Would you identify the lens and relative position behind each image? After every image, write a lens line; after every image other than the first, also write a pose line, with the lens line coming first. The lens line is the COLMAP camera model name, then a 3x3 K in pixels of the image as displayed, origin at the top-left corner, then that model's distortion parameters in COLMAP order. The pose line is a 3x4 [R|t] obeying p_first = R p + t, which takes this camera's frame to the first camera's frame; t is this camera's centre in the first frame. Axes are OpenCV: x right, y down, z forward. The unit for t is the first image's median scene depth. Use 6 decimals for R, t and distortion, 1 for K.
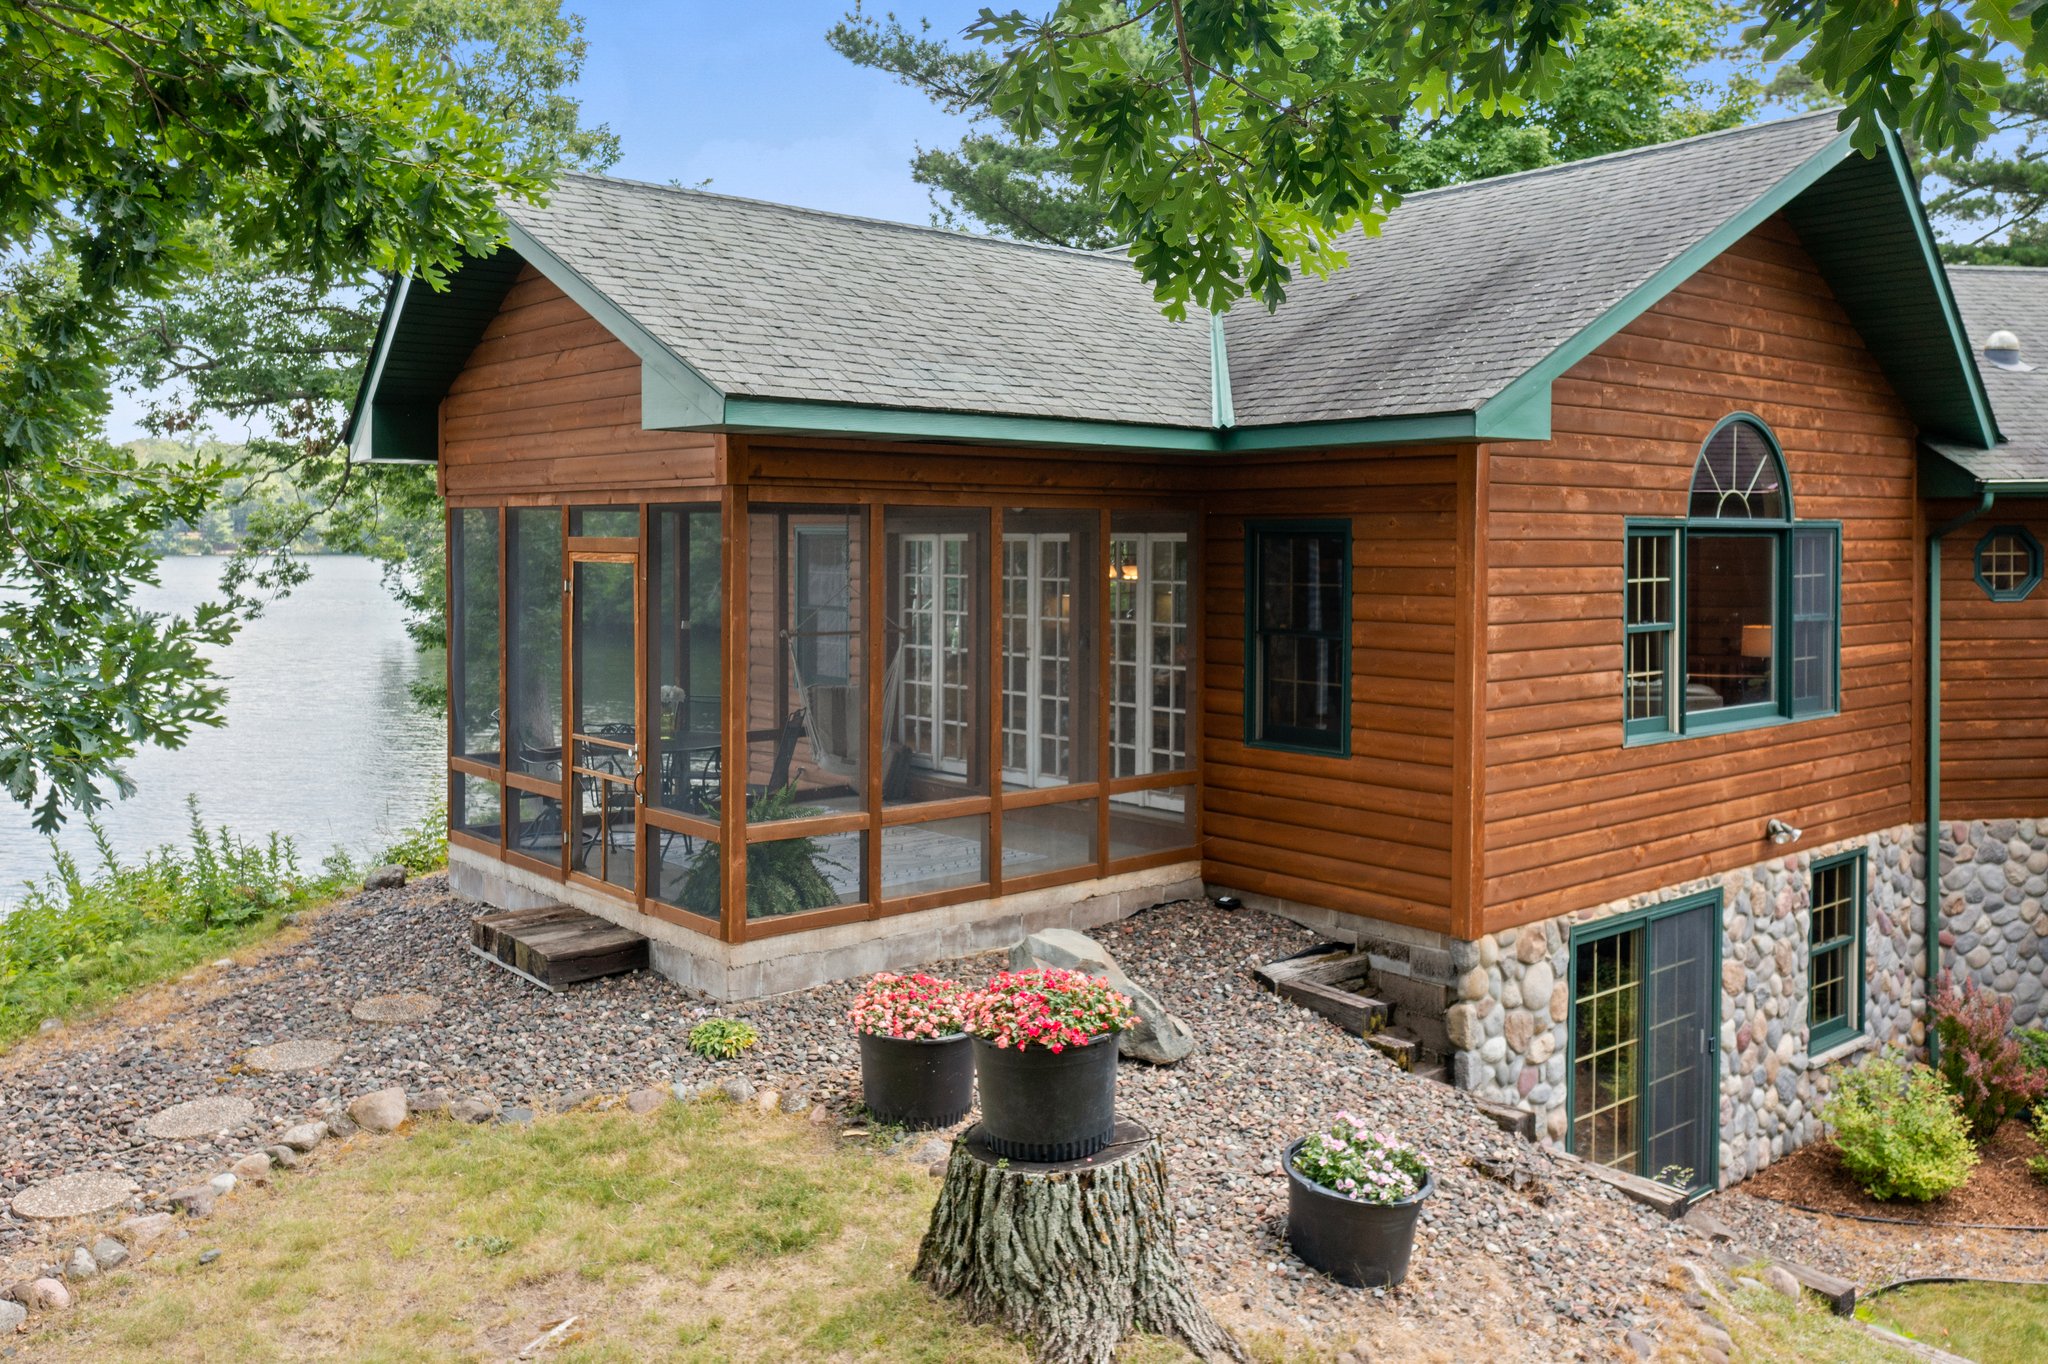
lens RADIAL K [[1655.6, 0, 1021.5], [0, 1655.6, 587.5], [0, 0, 1]] dist [-0.006704, -0.003280]
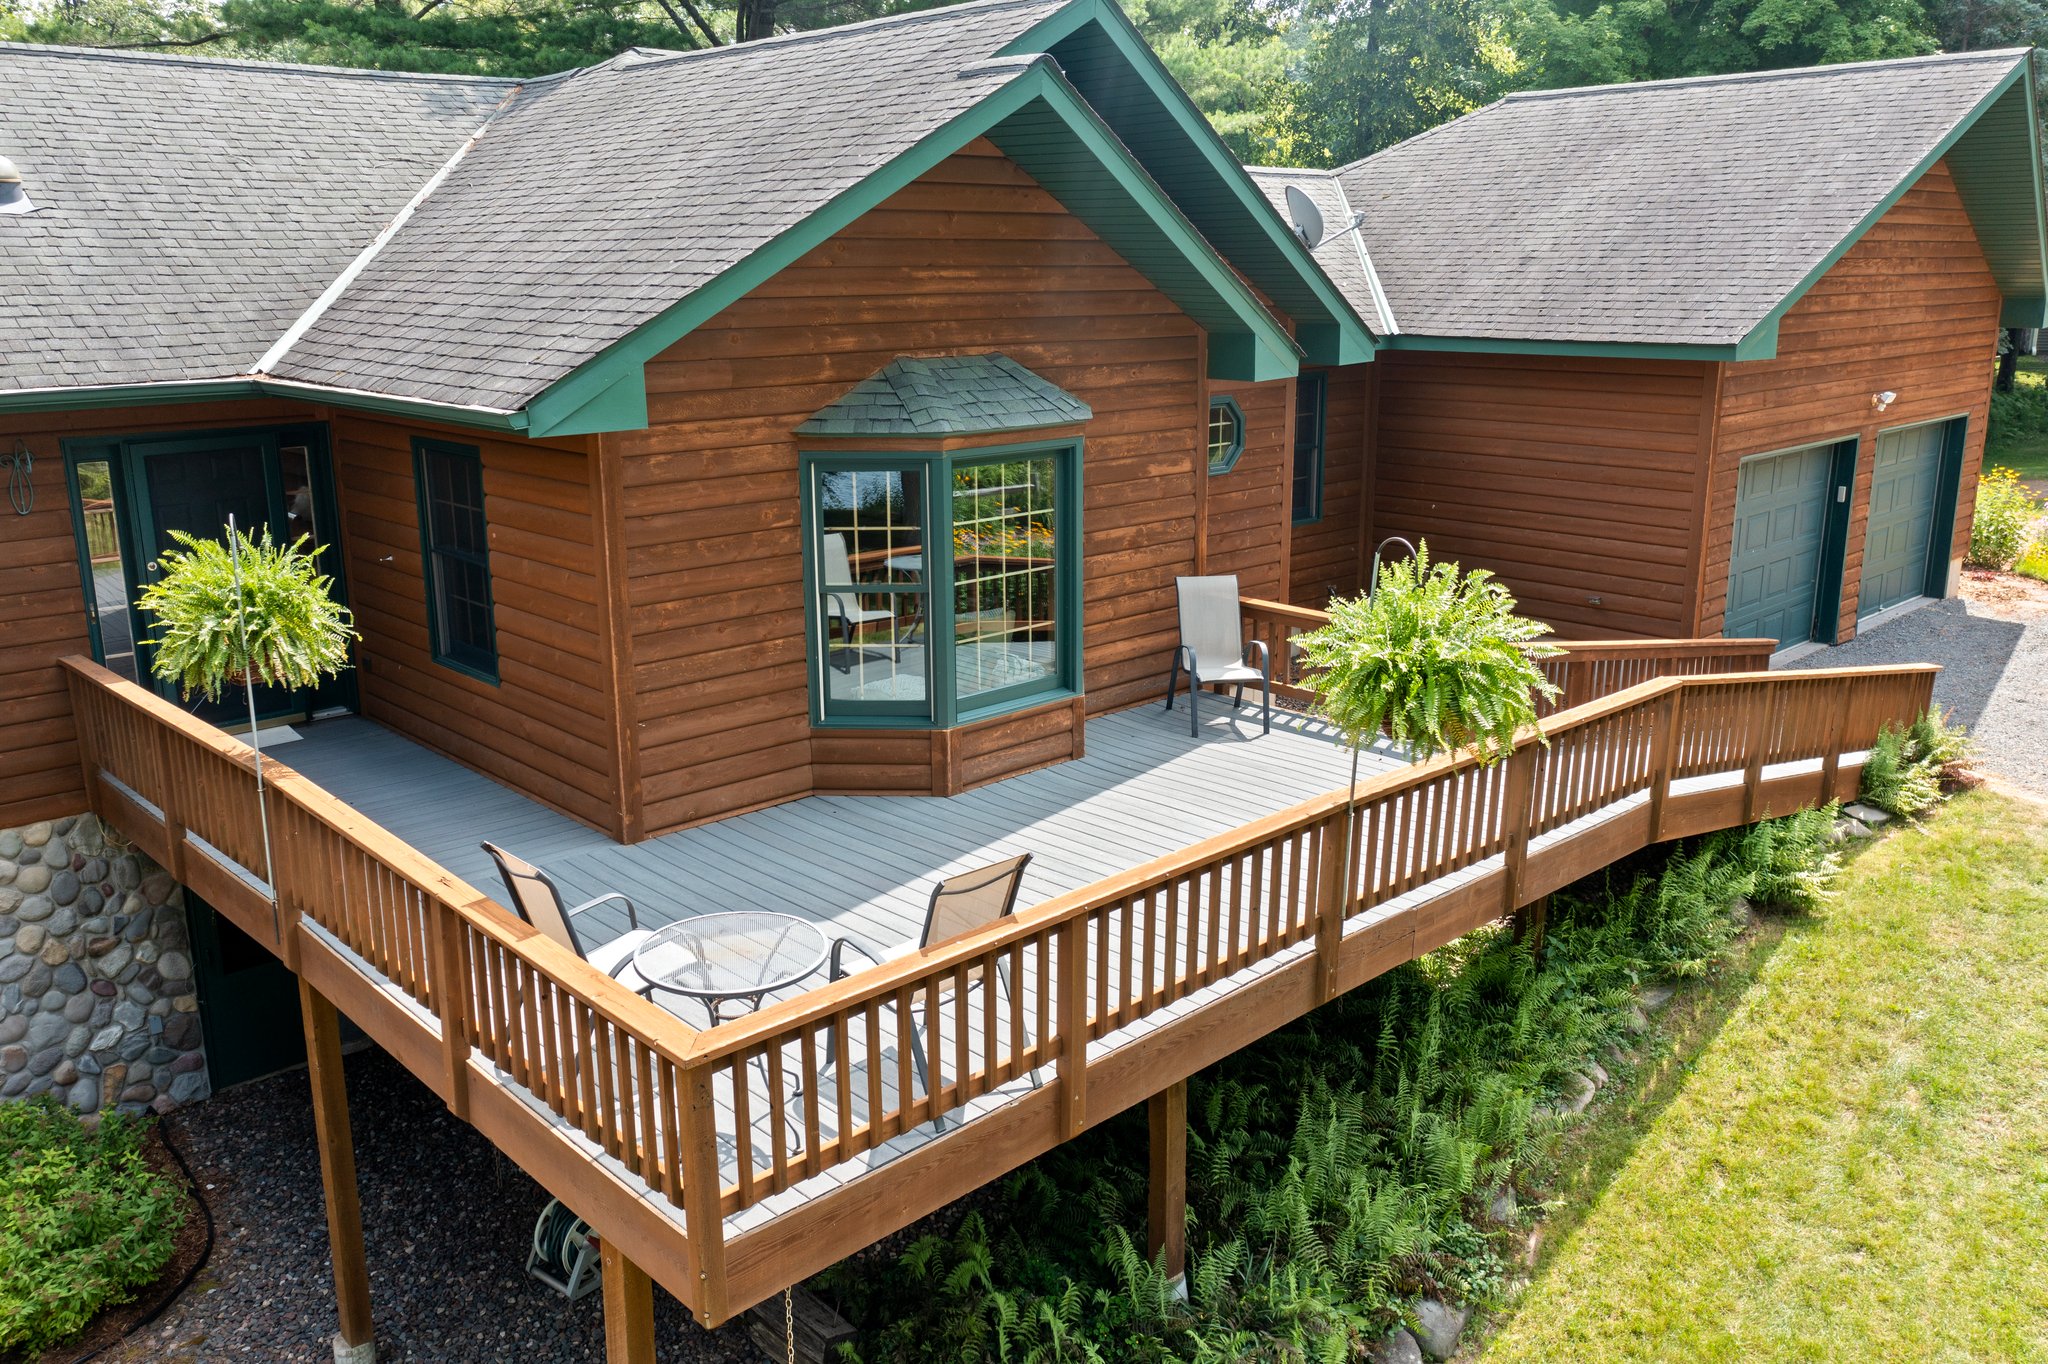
lens RADIAL K [[1627.3, 0, 1024.0], [0, 1627.3, 682.0], [0, 0, 1]] dist [-0.015623, -0.004998]
pose [[0.809060, -0.144098, 0.569787, 0.579815], [0.015205, 0.974285, 0.224805, -0.090405], [-0.587529, -0.173217, 0.790446, 0.137361]]
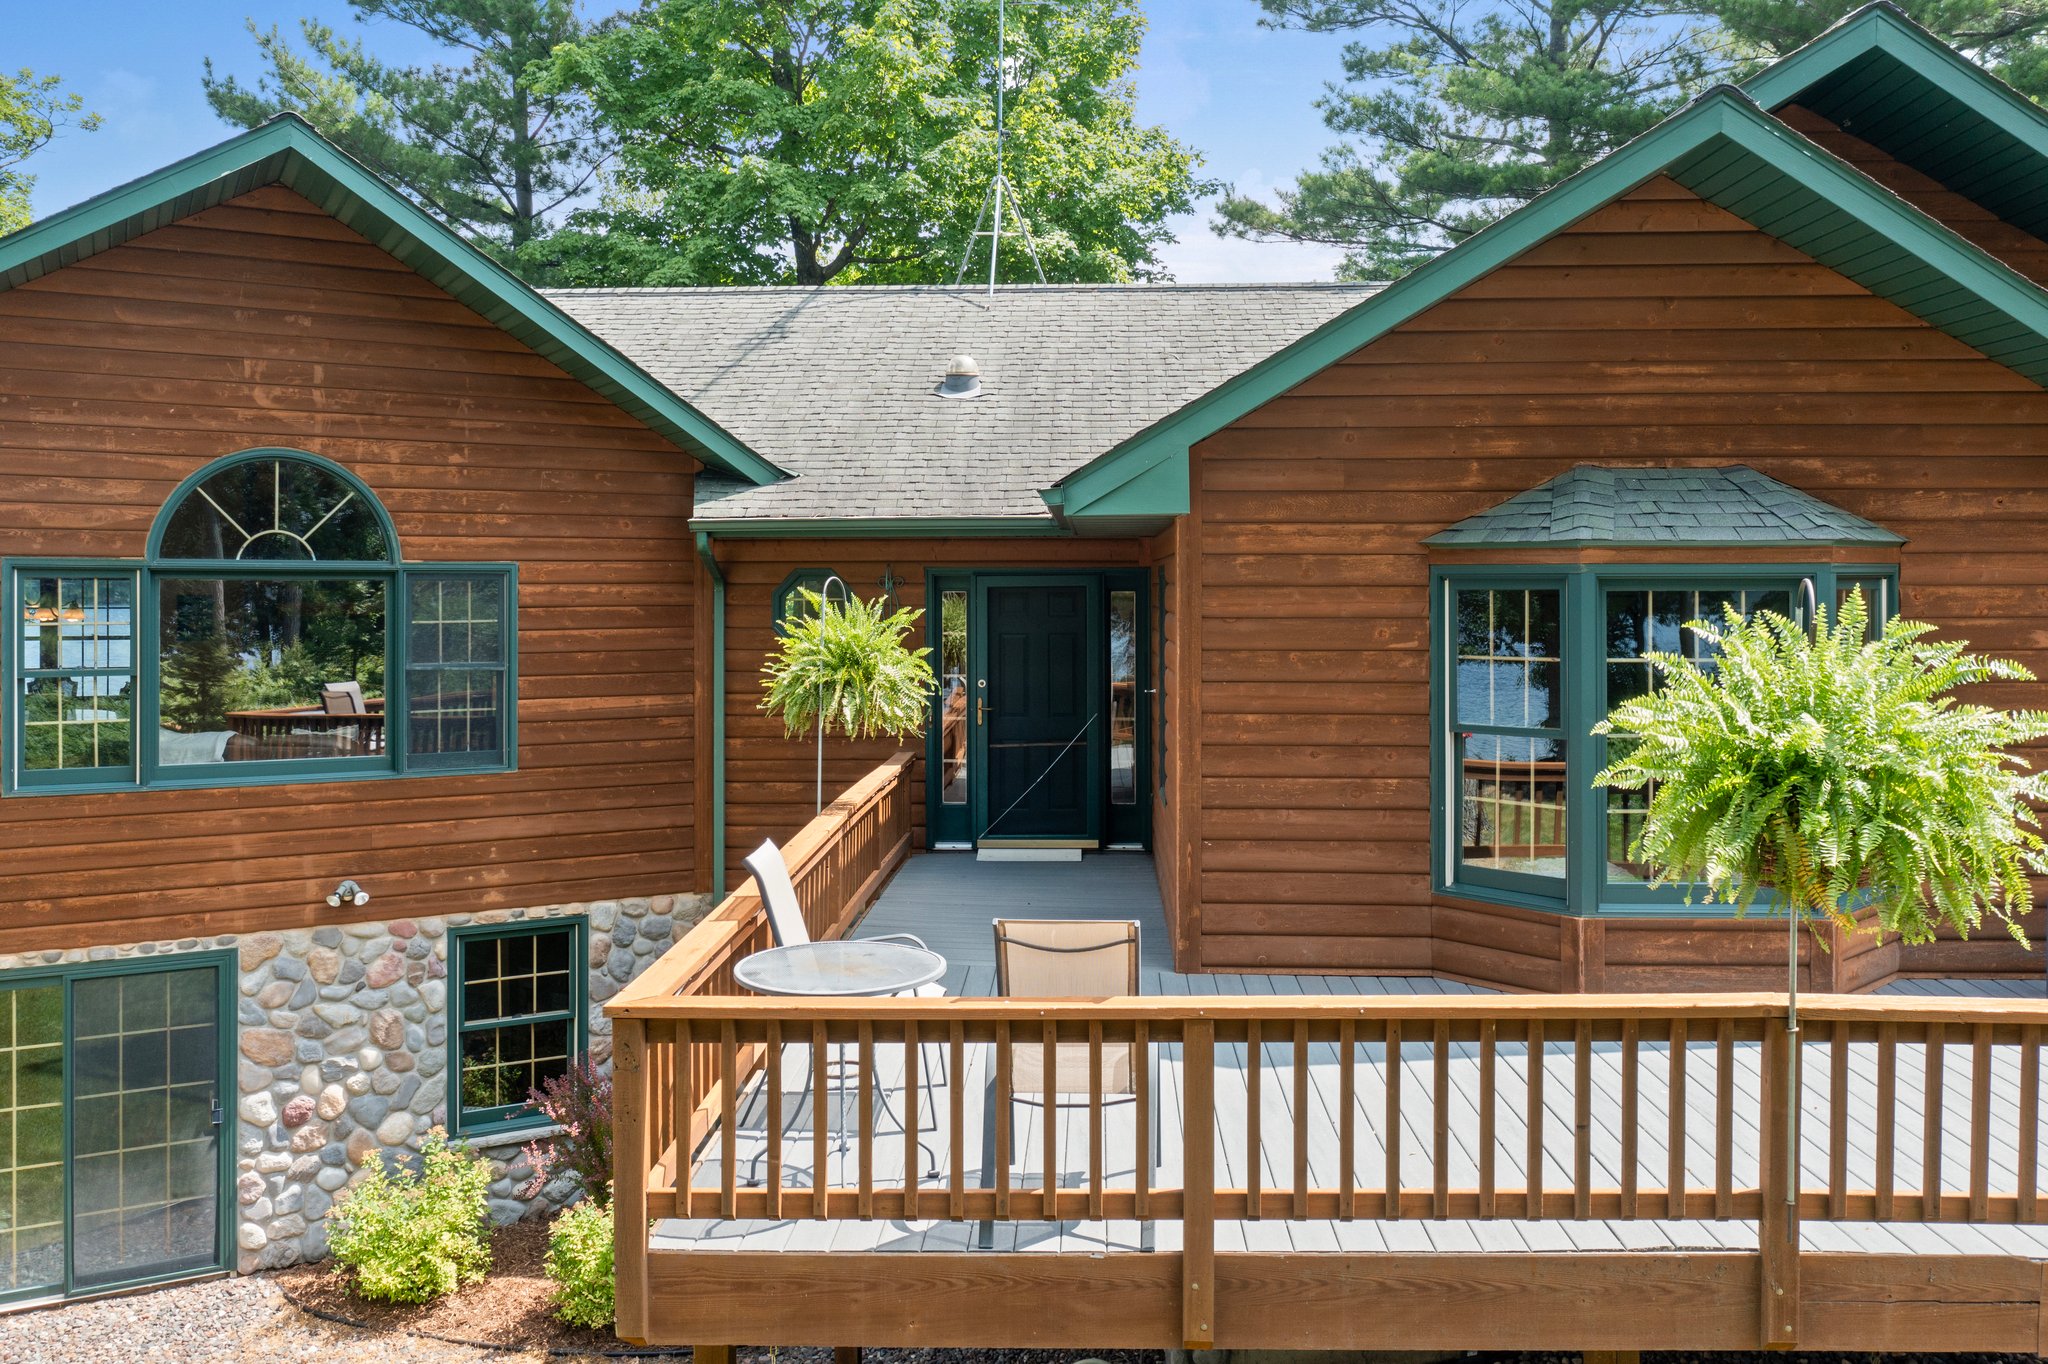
lens RADIAL K [[1655.6, 0, 1021.5], [0, 1655.6, 587.5], [0, 0, 1]] dist [-0.006704, -0.003280]
pose [[0.984501, 0.005049, -0.175305, 0.873516], [-0.009590, 0.999640, -0.025069, -0.005368], [0.175115, 0.026362, 0.984195, 0.121457]]
